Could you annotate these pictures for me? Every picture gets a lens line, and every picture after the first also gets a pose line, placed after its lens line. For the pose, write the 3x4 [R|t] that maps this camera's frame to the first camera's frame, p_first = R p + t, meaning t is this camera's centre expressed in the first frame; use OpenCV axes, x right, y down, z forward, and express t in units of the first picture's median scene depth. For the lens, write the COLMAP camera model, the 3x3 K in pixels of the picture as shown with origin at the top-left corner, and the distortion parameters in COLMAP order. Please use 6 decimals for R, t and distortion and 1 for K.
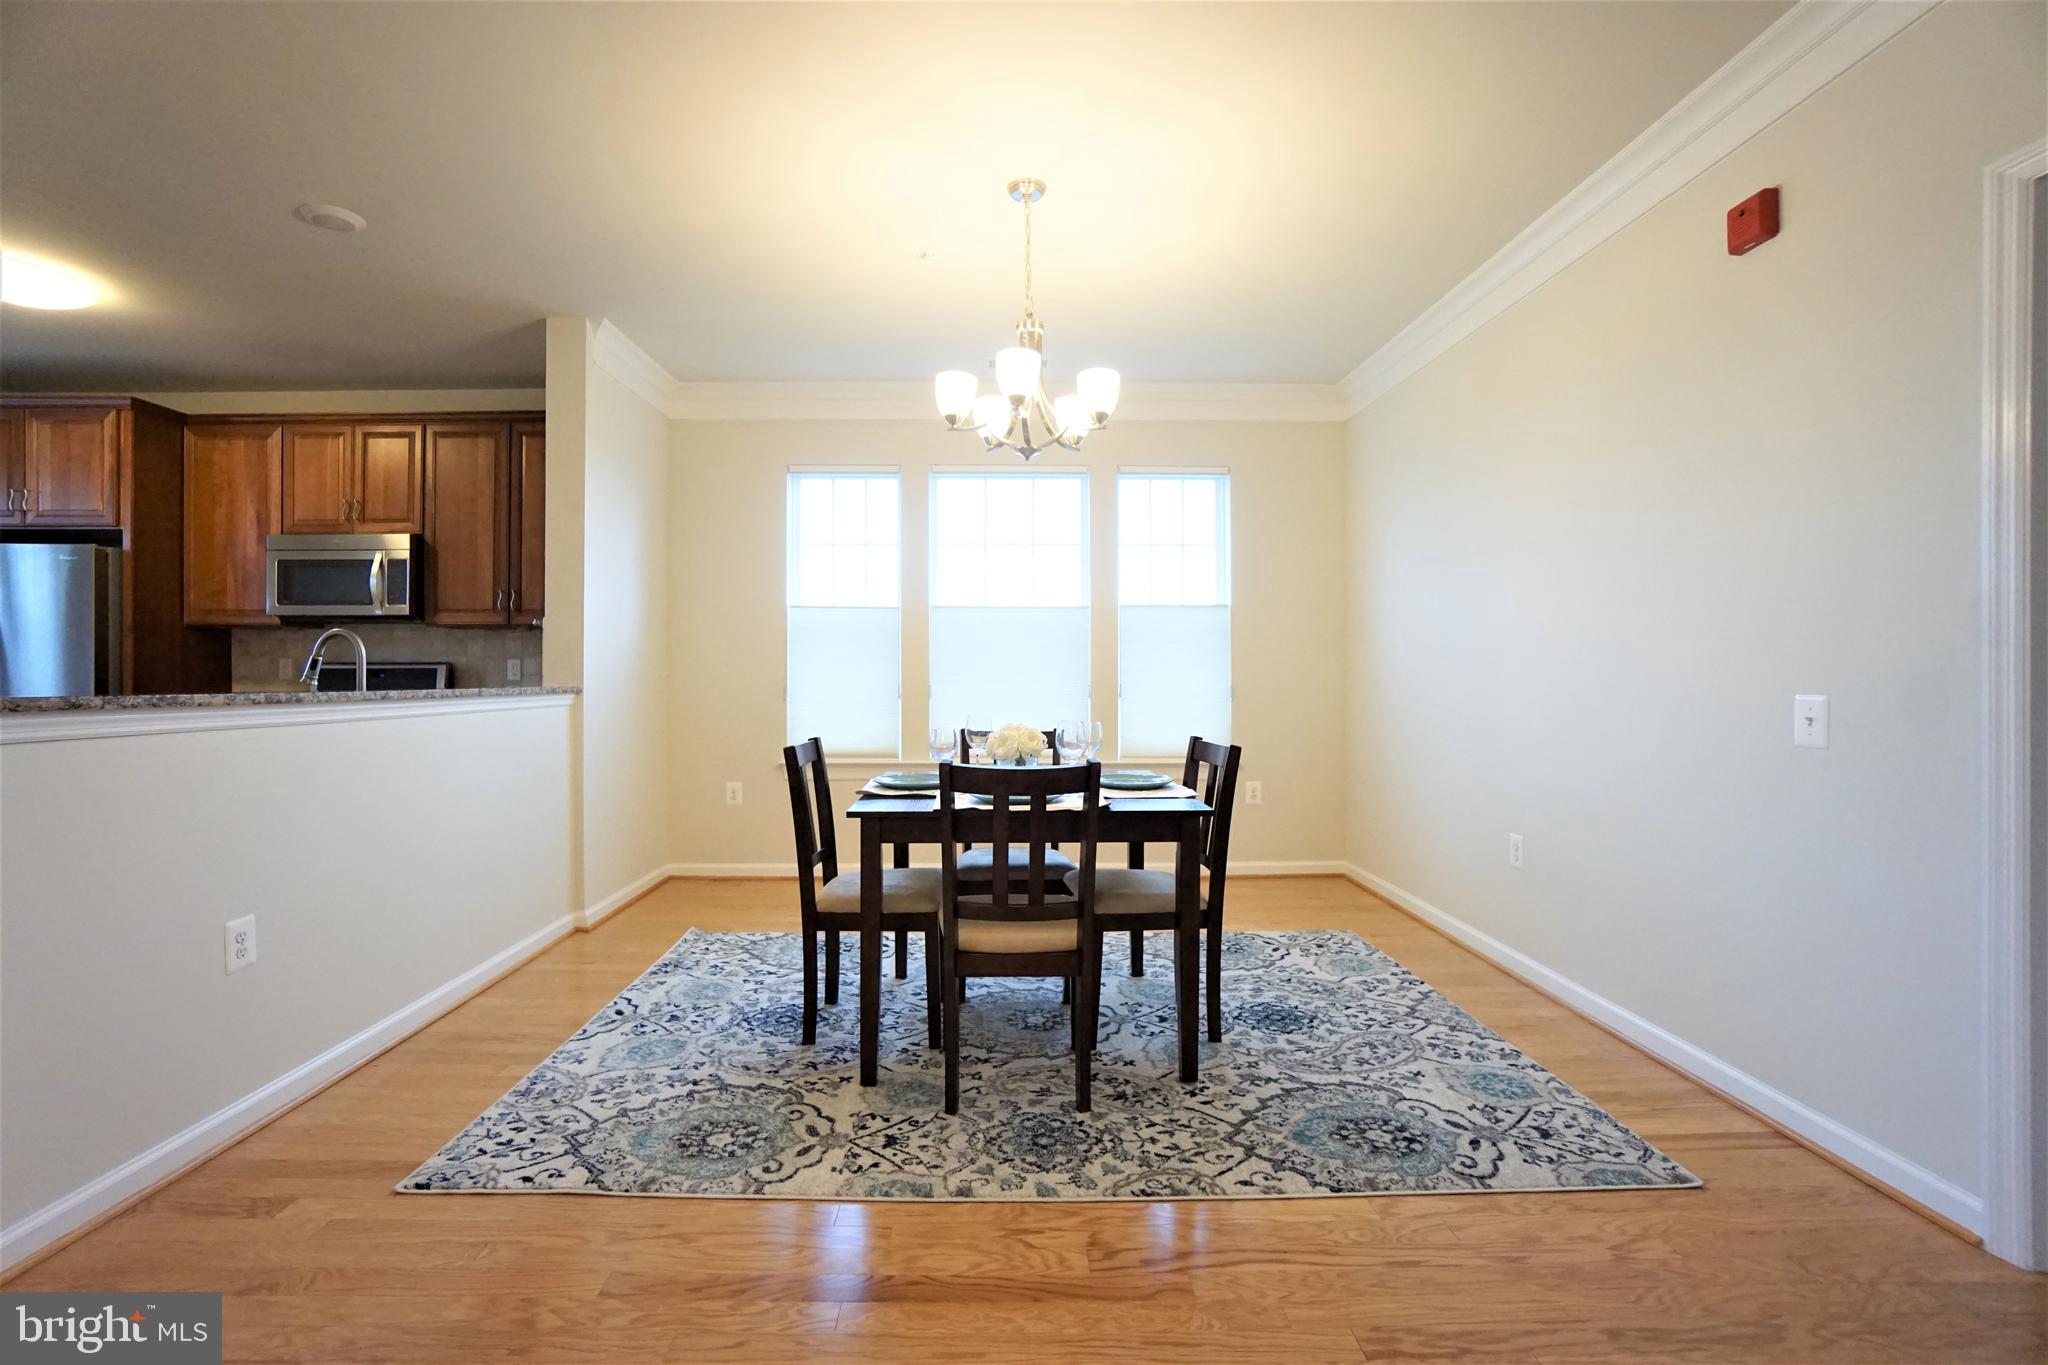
lens RADIAL K [[902.1, 0, 1007.1], [0, 902.1, 679.6], [0, 0, 1]] dist [-0.059285, 0.020011]
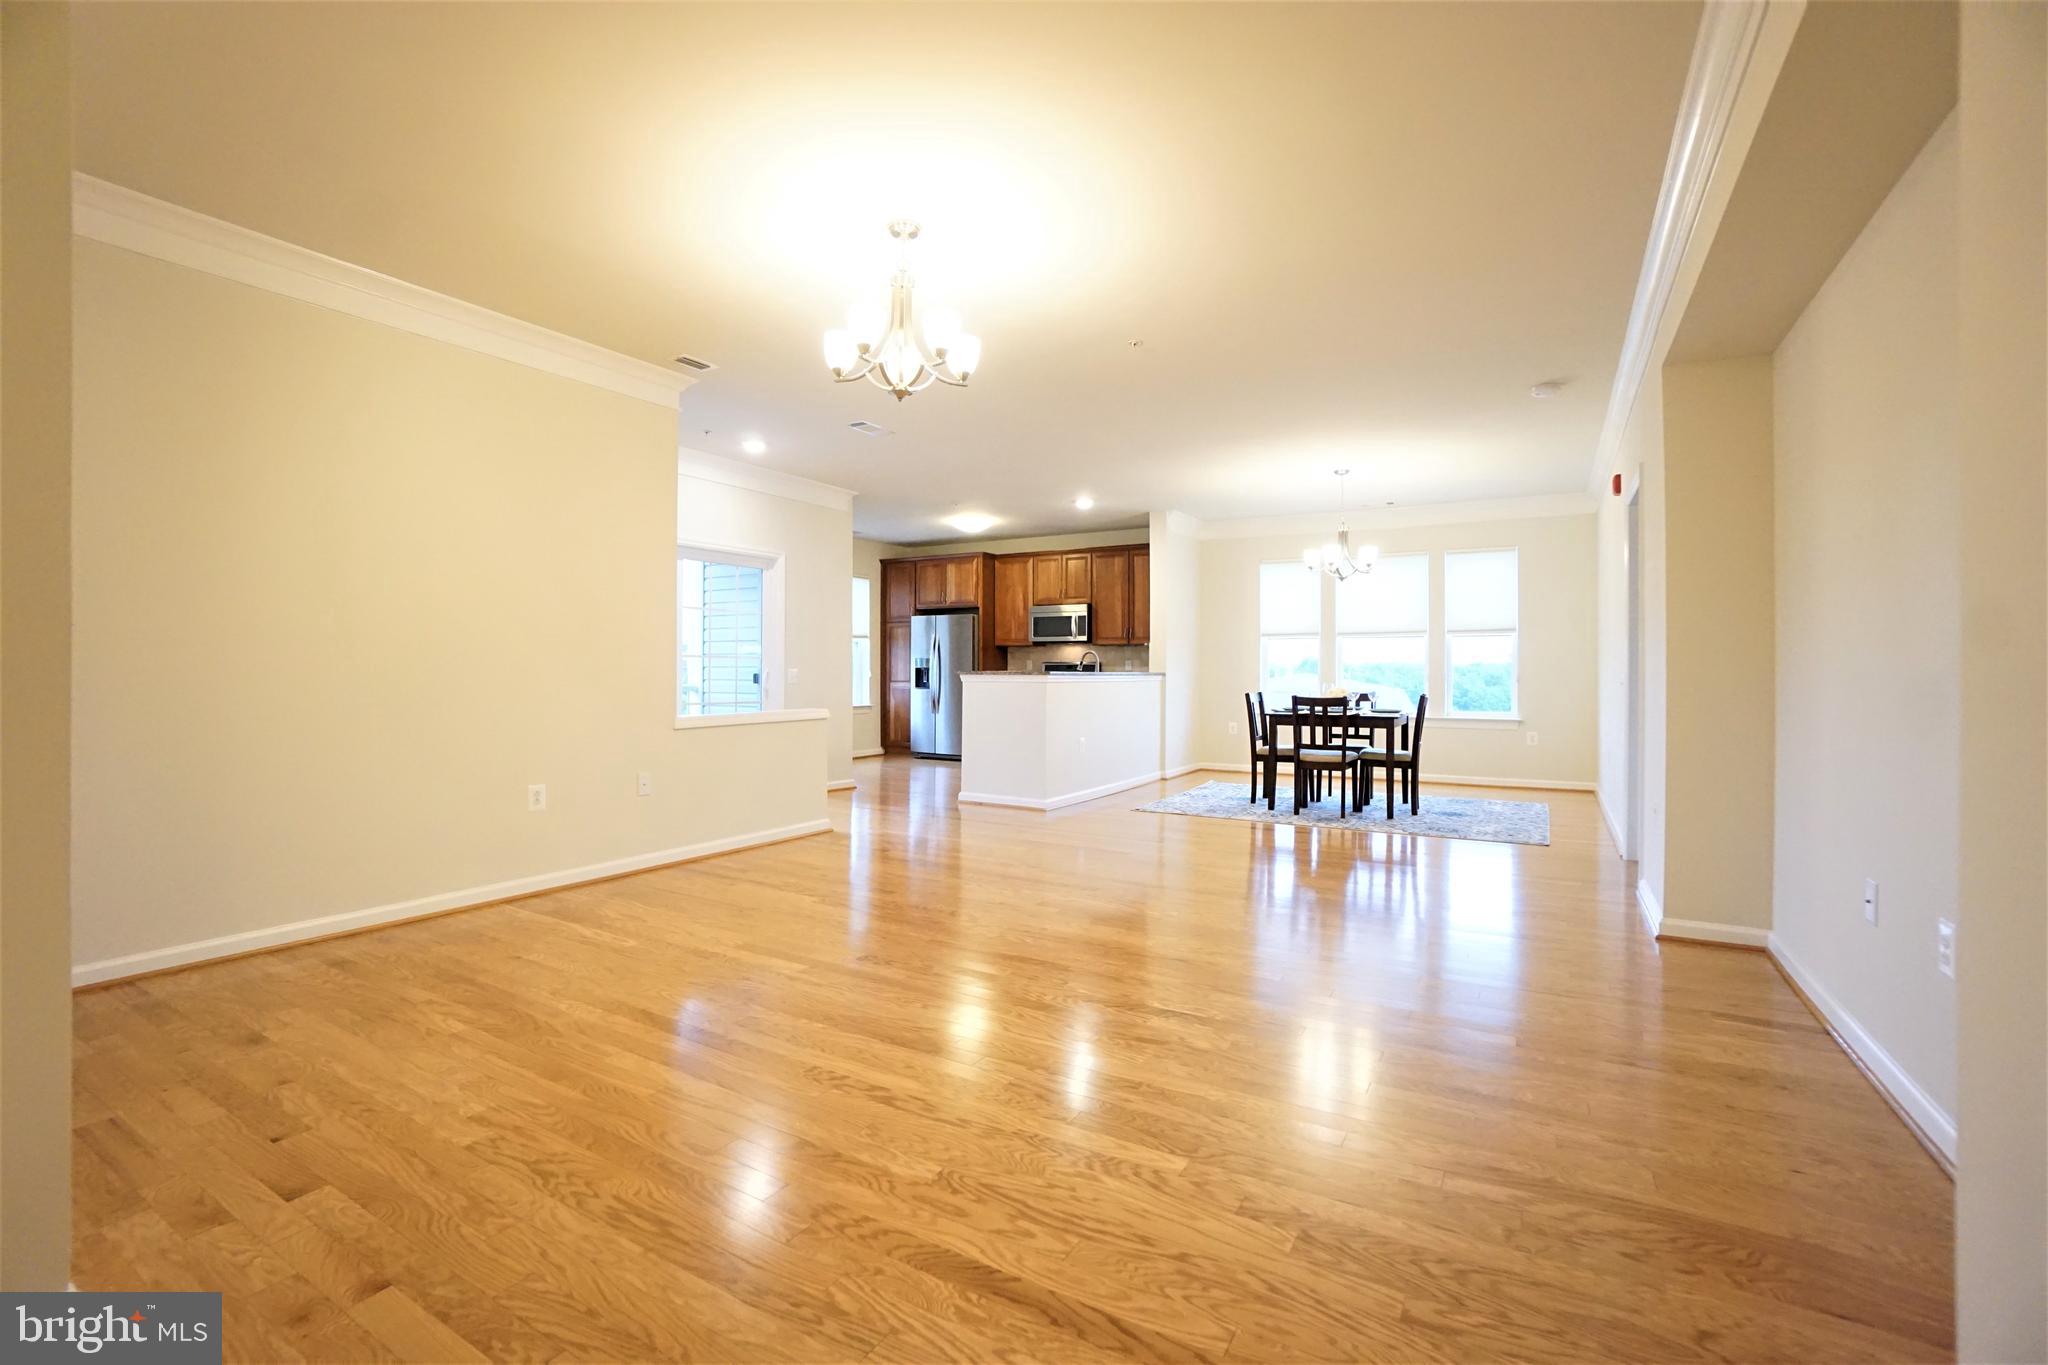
lens RADIAL K [[902.1, 0, 1022.9], [0, 902.1, 668.1], [0, 0, 1]] dist [-0.059285, 0.020011]
pose [[0.855142, 0.000487, -0.518394, 0.374953], [-0.005681, 0.999948, -0.008432, 0.015978], [0.518363, 0.010156, 0.855100, -1.069757]]
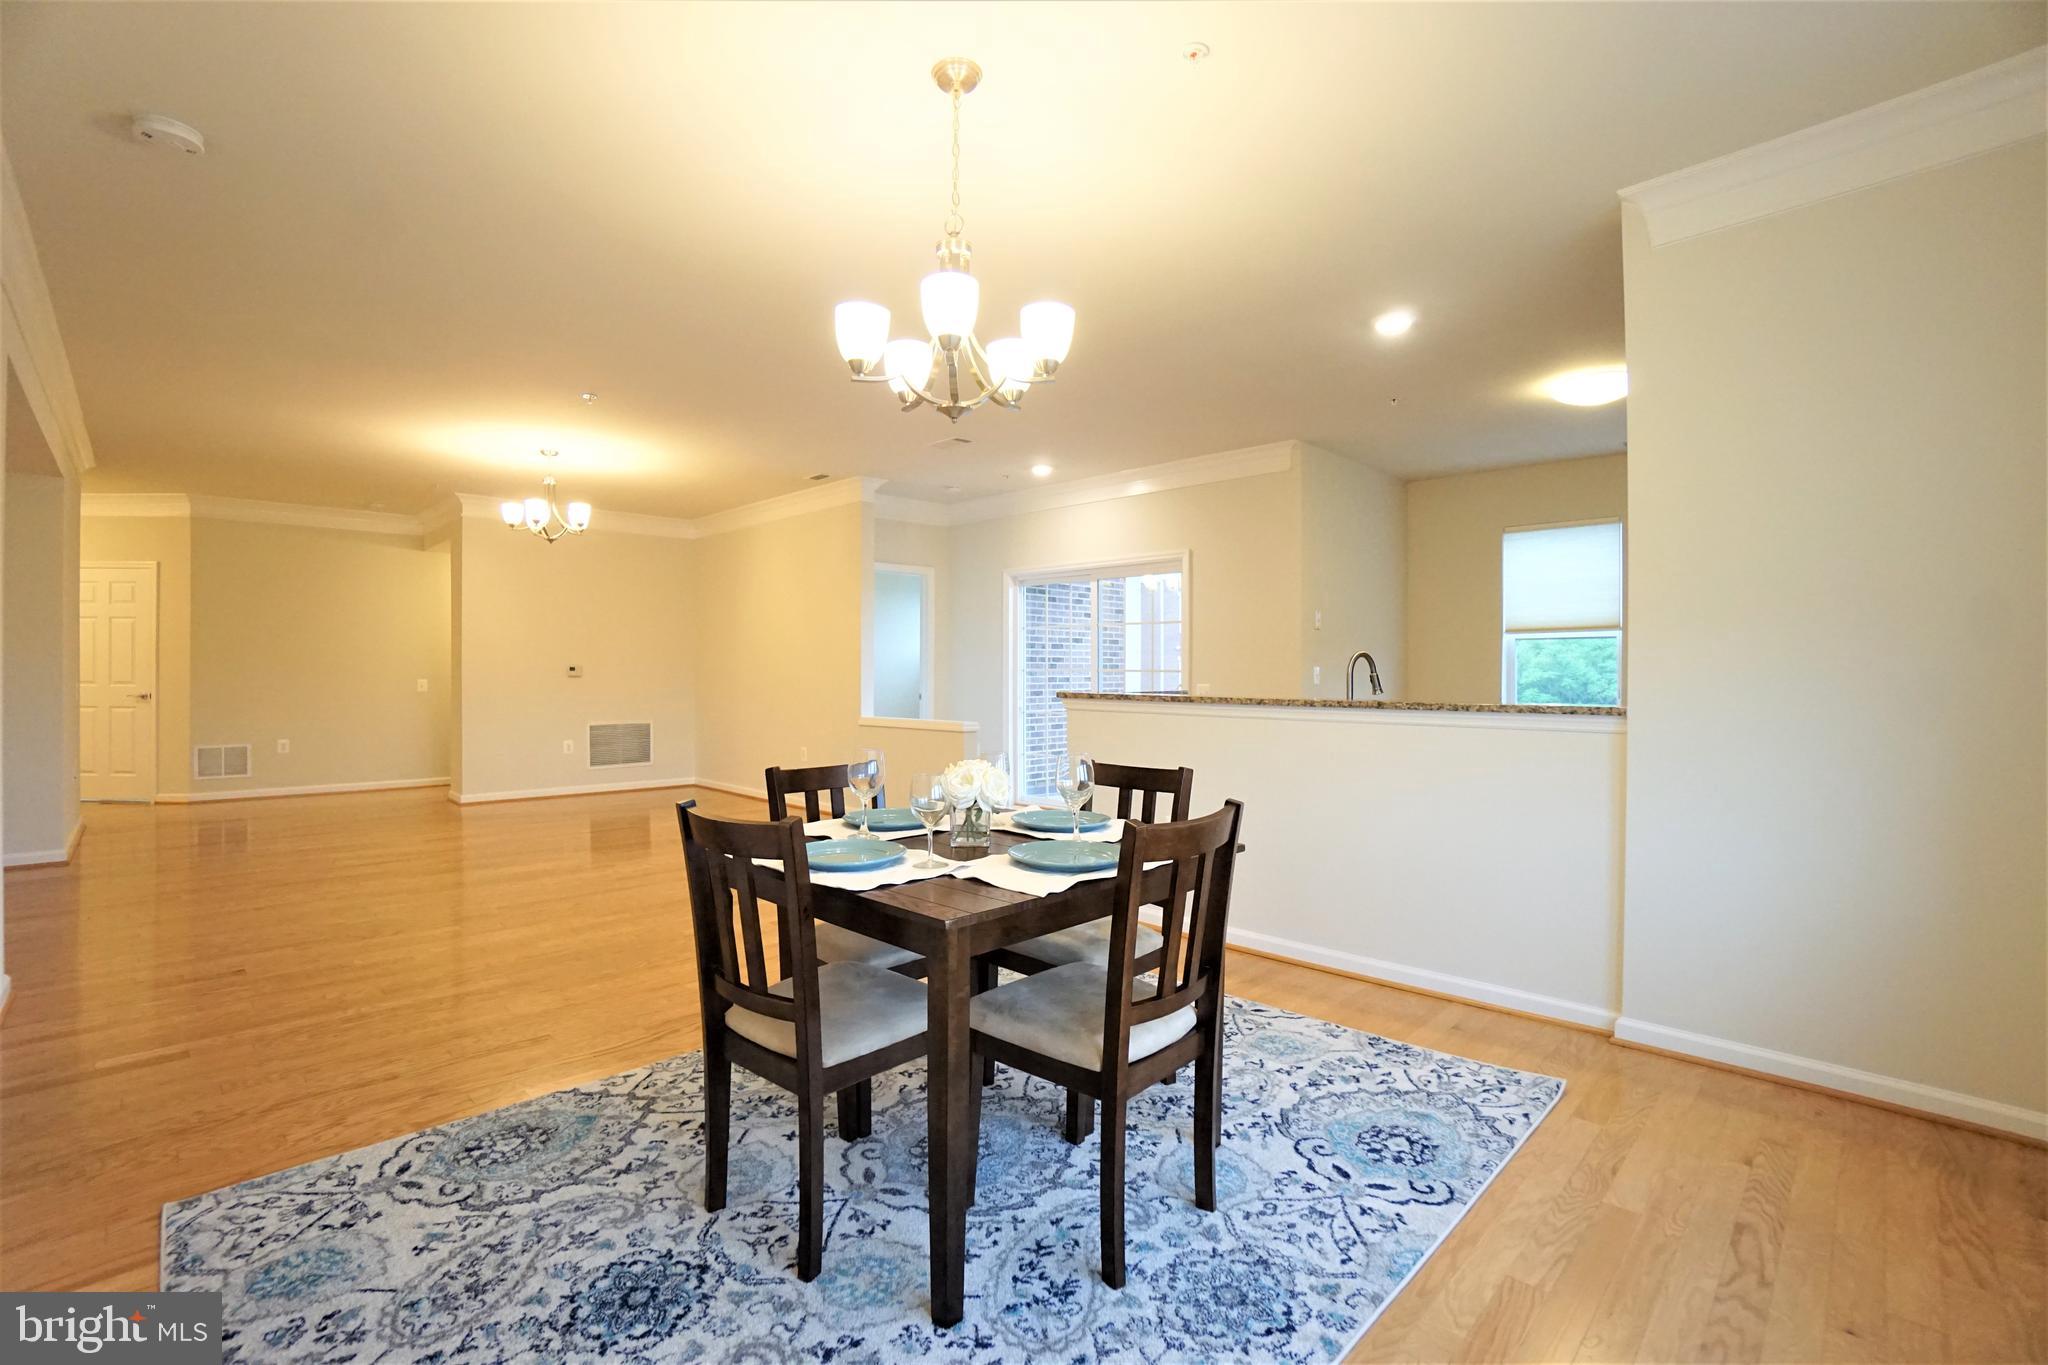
lens RADIAL K [[902.1, 0, 982.9], [0, 902.1, 671.5], [0, 0, 1]] dist [-0.059285, 0.020011]
pose [[-0.736687, -0.002104, -0.676230, 0.355952], [-0.008940, 0.999938, 0.006628, -0.019580], [0.676175, 0.010928, -0.736660, 1.068506]]
